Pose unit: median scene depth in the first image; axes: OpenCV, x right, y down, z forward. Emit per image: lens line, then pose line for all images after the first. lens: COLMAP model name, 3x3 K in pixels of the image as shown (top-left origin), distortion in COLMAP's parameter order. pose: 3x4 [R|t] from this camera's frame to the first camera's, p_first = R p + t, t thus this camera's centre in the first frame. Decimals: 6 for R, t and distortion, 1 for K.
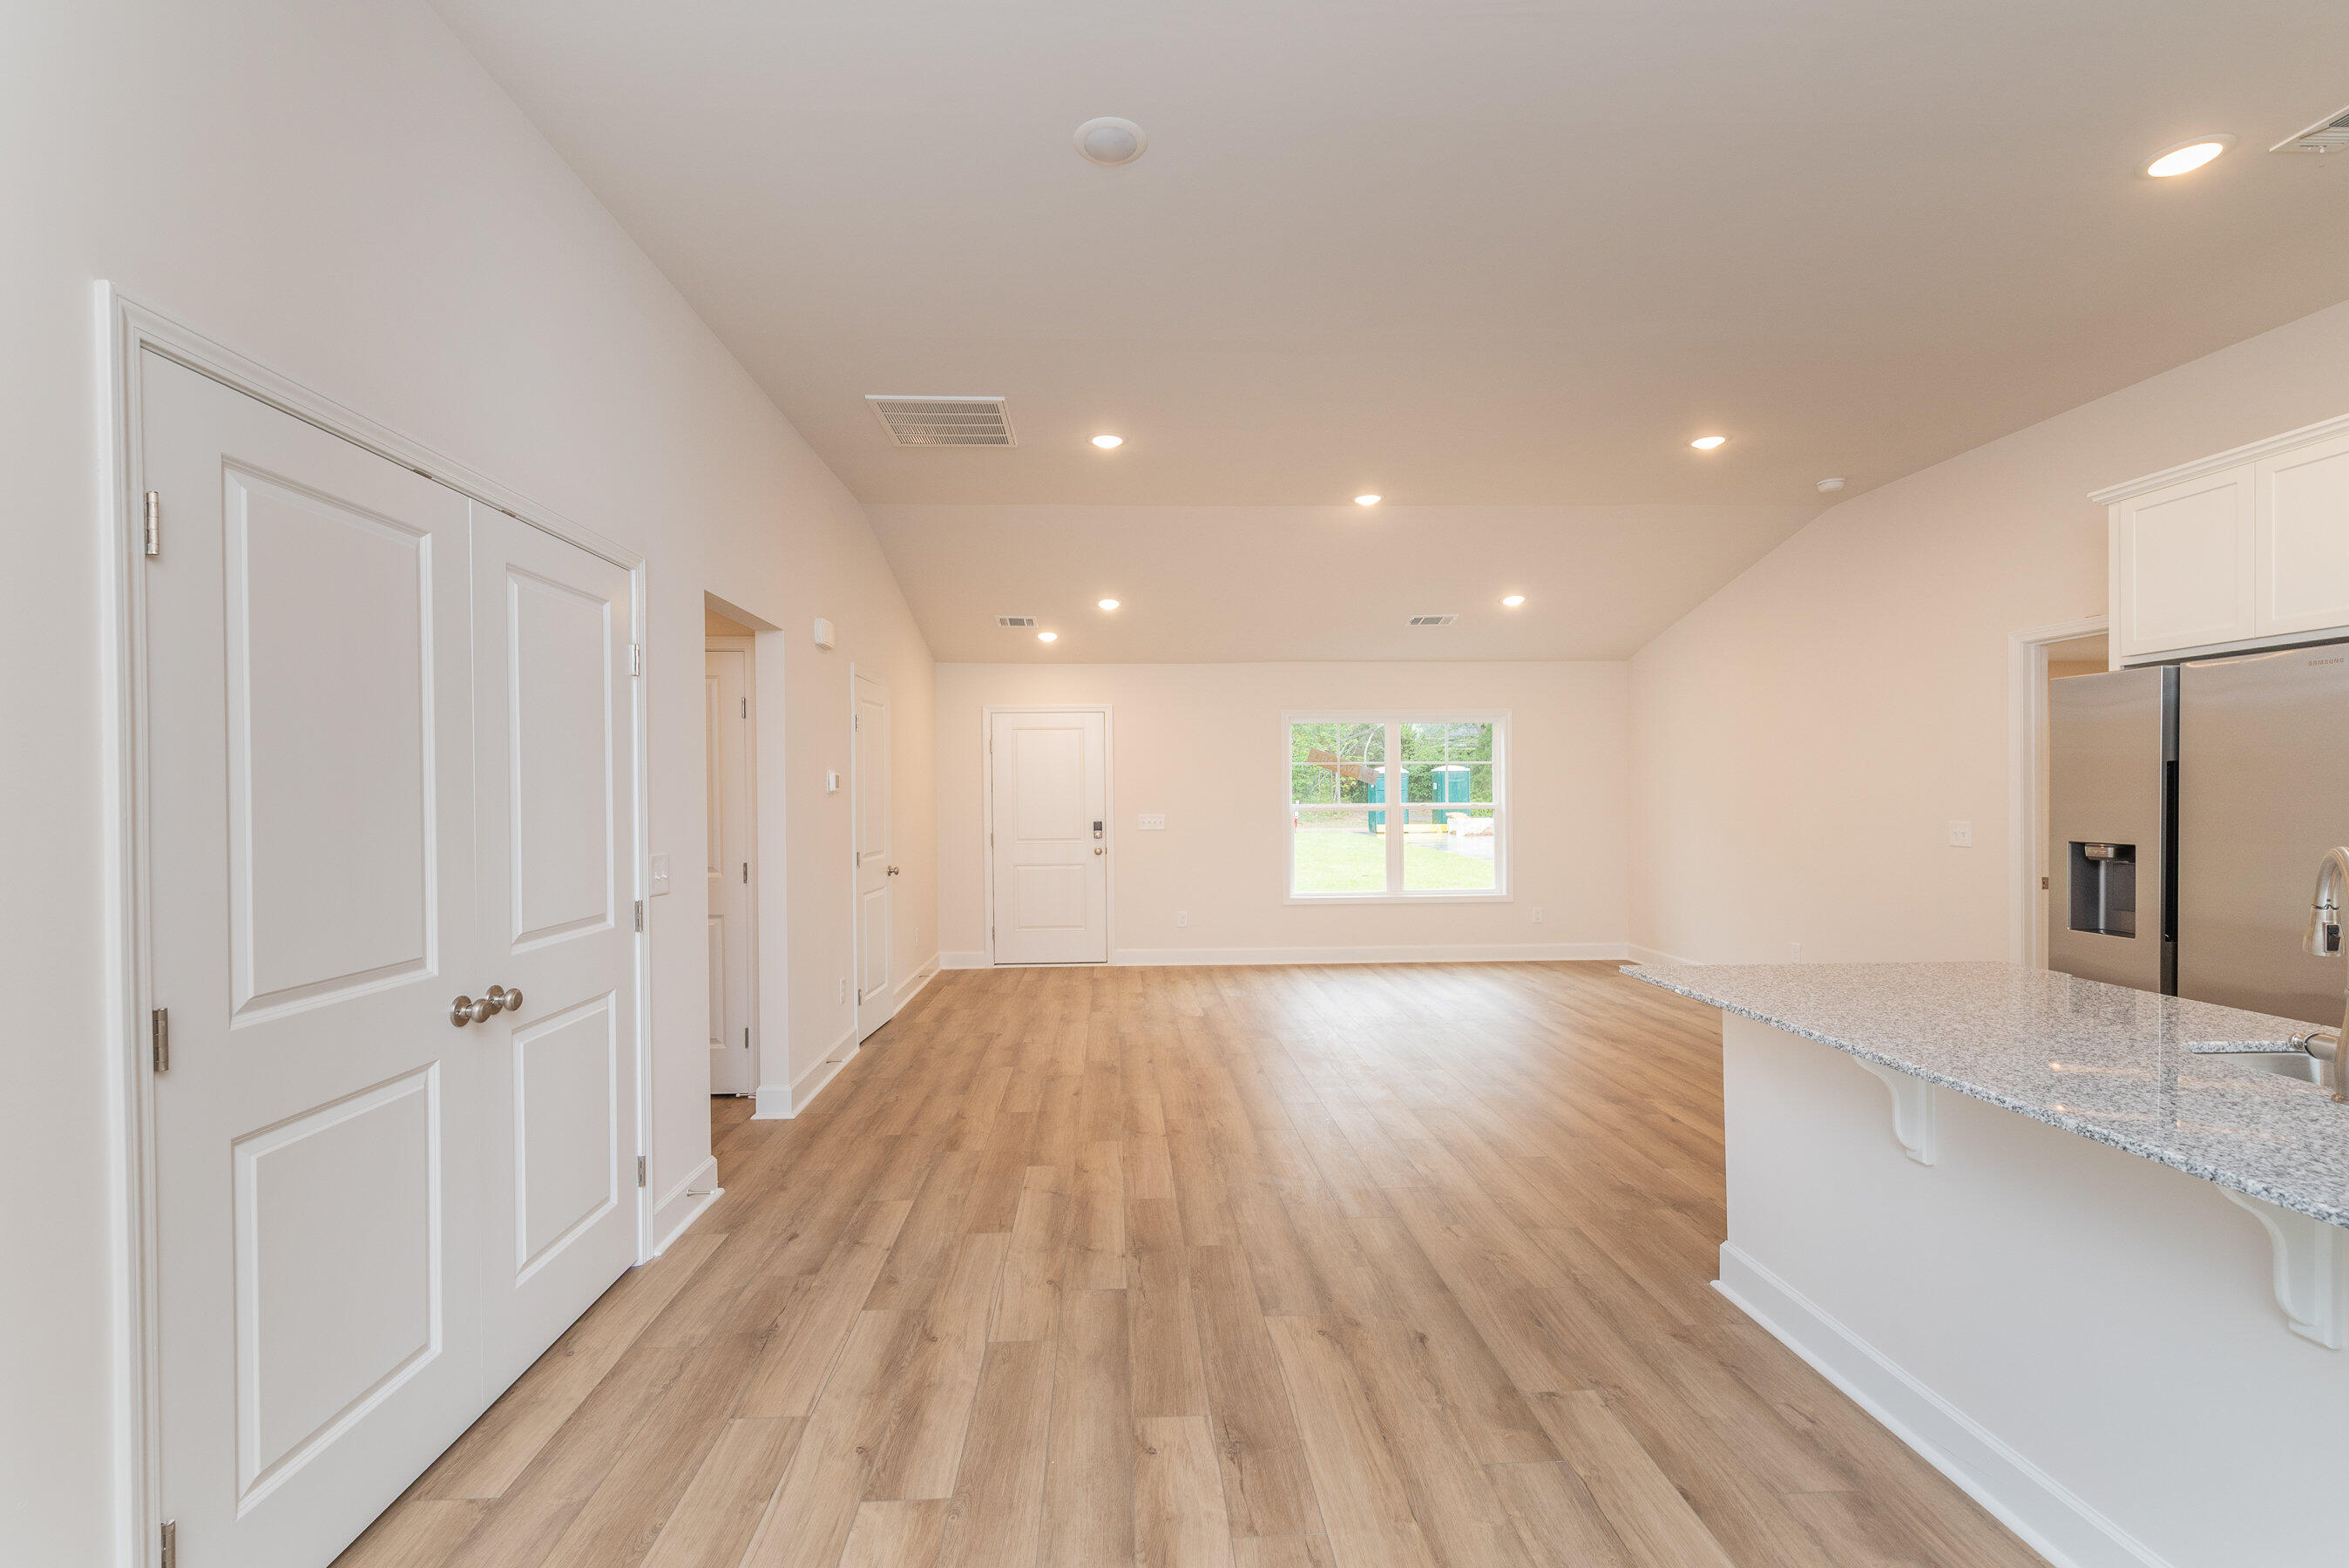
lens RADIAL K [[1019.7, 0, 1175.5], [0, 1019.7, 791.6], [0, 0, 1]] dist [-0.003160, -0.000133]
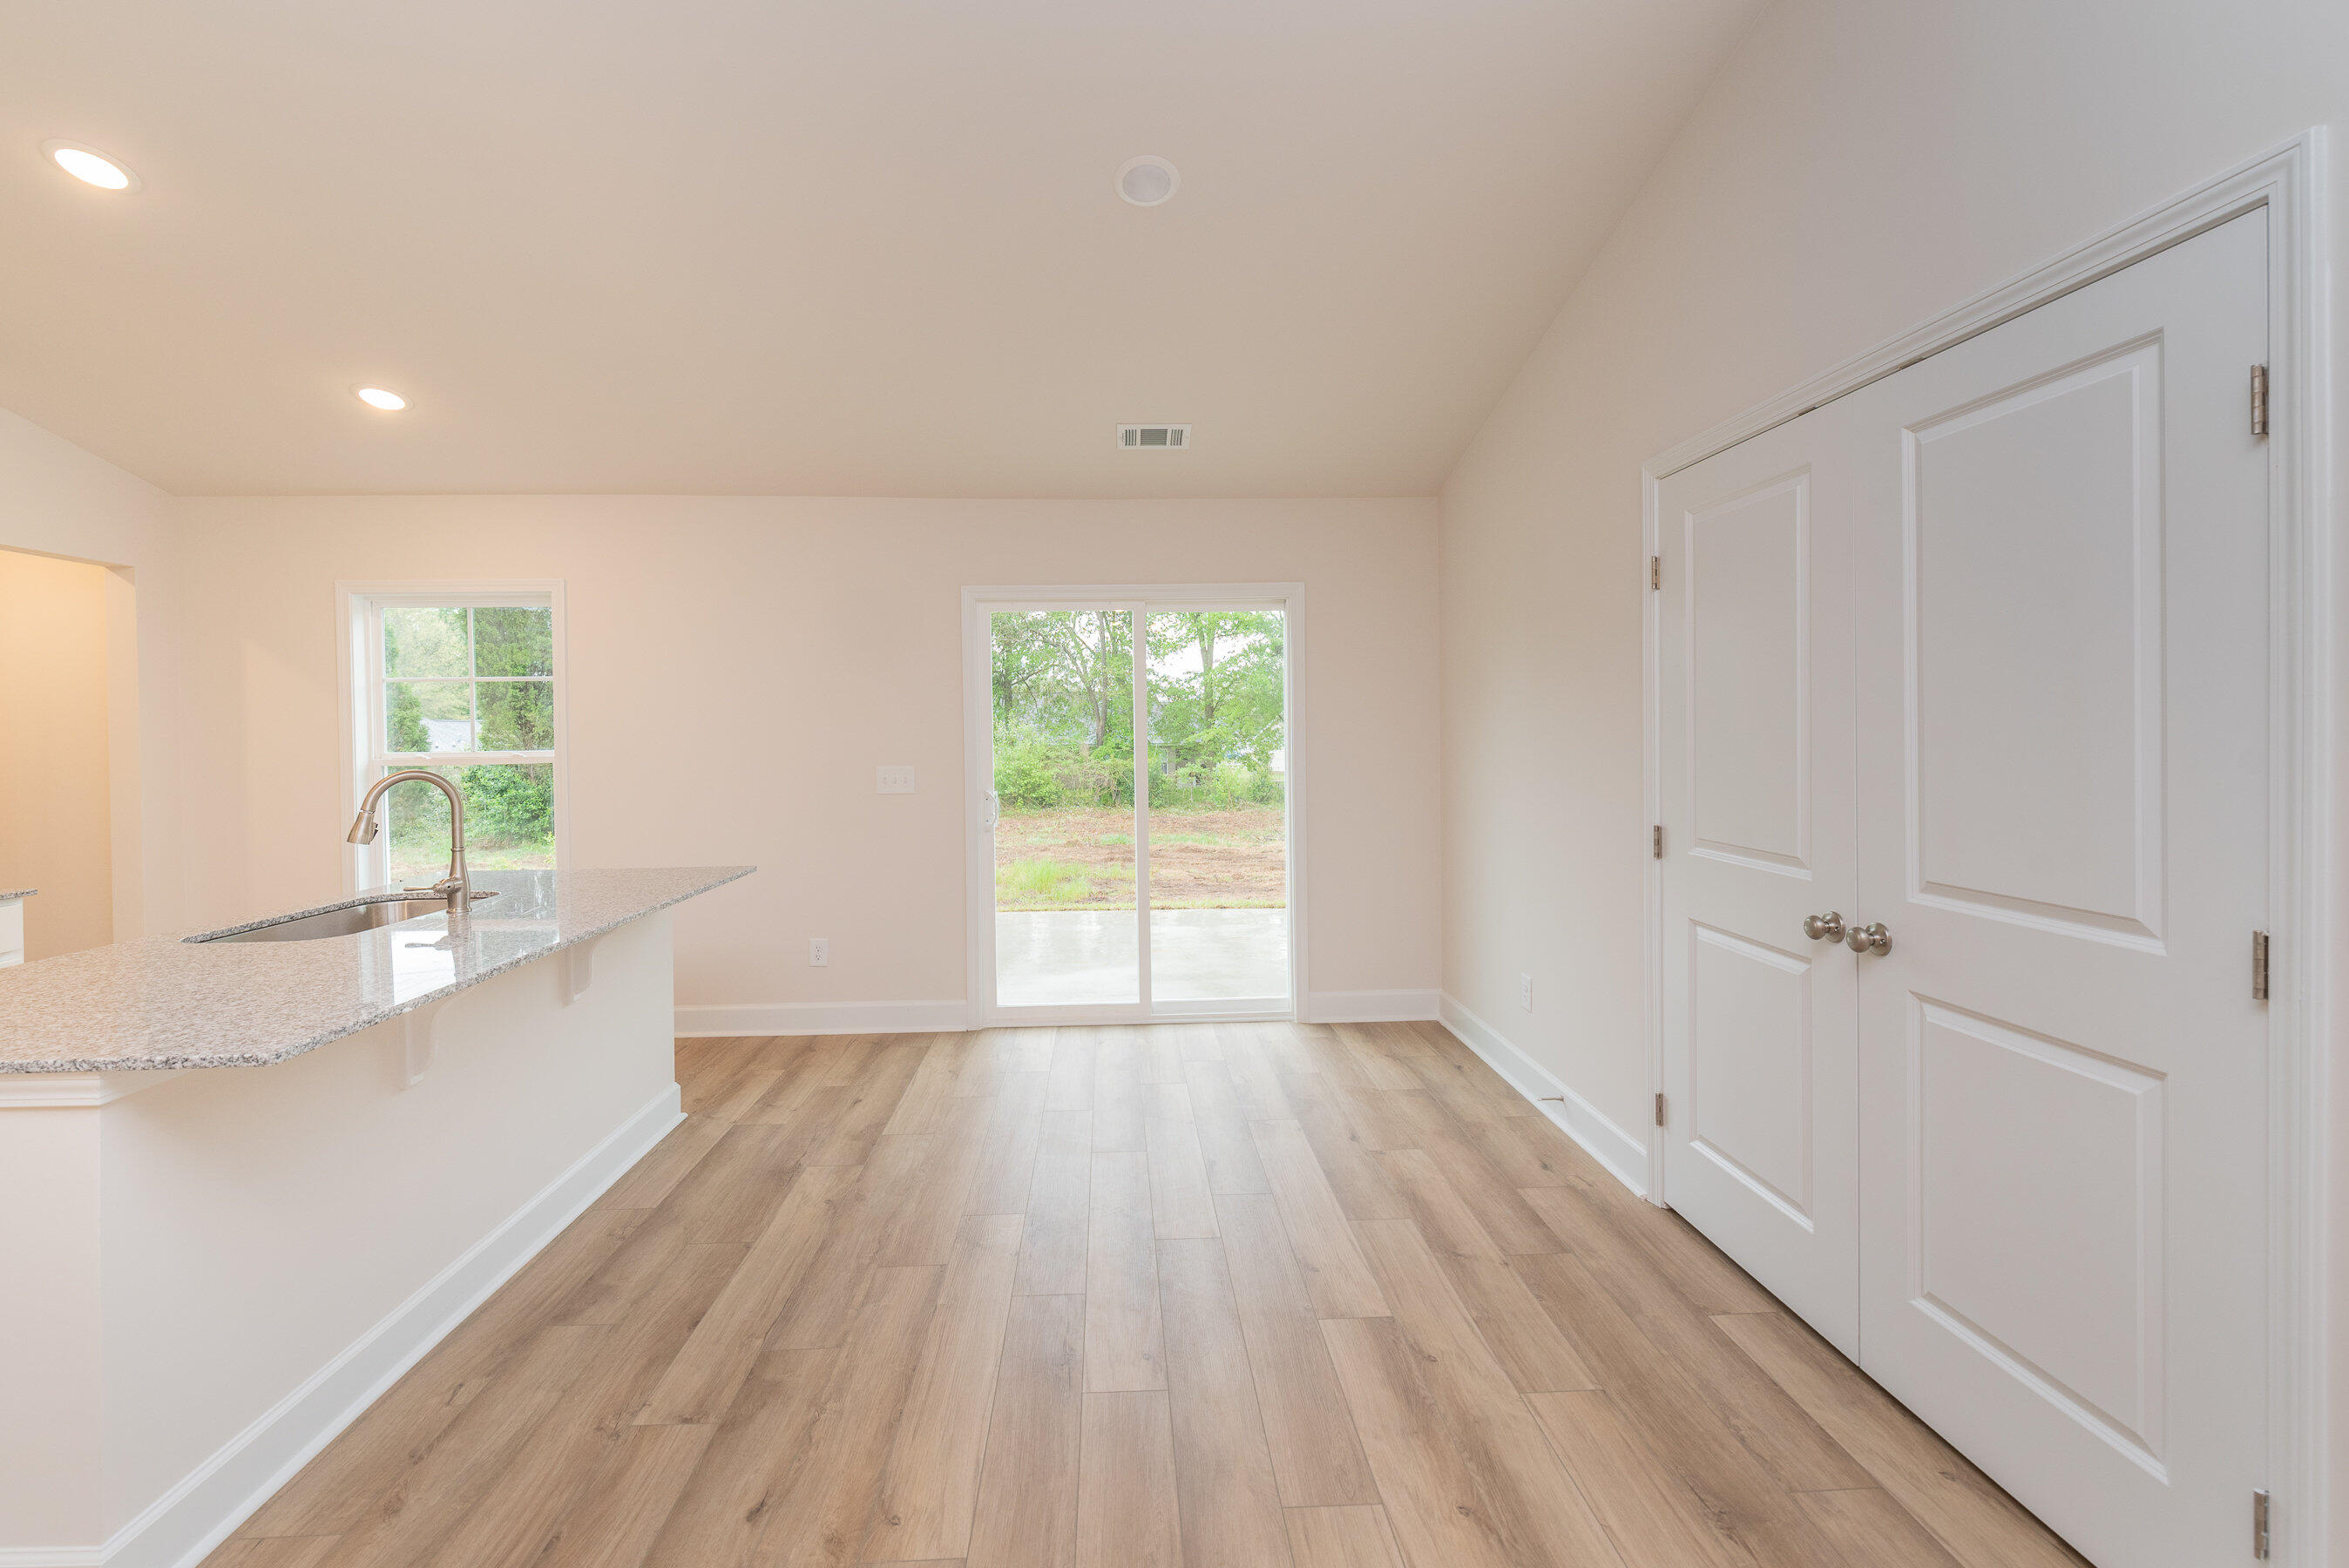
lens RADIAL K [[1019.7, 0, 1172.7], [0, 1019.7, 739.2], [0, 0, 1]] dist [-0.003160, -0.000133]
pose [[-0.999824, 0.018717, 0.001167, -0.058688], [0.018729, 0.999762, 0.011224, 0.008918], [-0.000956, 0.011244, -0.999936, 1.902151]]
